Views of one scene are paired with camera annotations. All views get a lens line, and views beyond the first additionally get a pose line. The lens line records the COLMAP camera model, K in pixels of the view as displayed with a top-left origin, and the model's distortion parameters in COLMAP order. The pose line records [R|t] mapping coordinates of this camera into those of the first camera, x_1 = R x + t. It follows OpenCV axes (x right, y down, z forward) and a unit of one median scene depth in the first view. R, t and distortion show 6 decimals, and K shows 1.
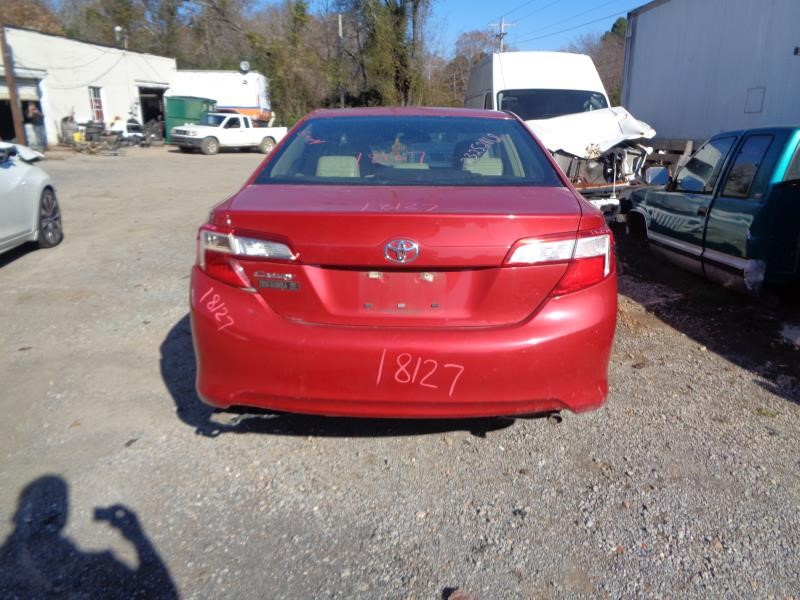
lens RADIAL K [[626.8, 0, 400.9], [0, 626.8, 297.7], [0, 0, 1]] dist [0.053157, -0.003286]
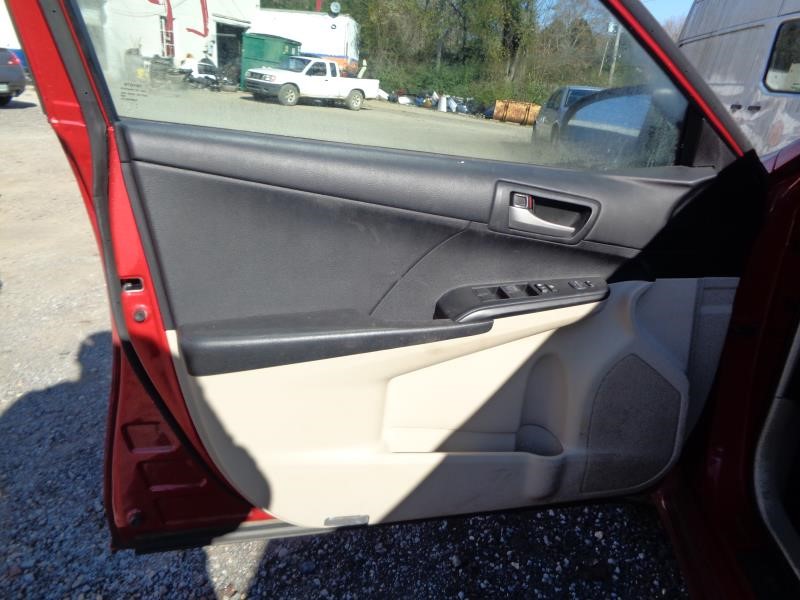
lens RADIAL K [[626.8, 0, 405.7], [0, 626.8, 300.7], [0, 0, 1]] dist [0.053157, -0.003286]
pose [[0.991042, 0.103844, -0.083977, -0.043377], [-0.099029, 0.993297, 0.059621, -0.030012], [0.089606, -0.050770, 0.994682, 0.145334]]
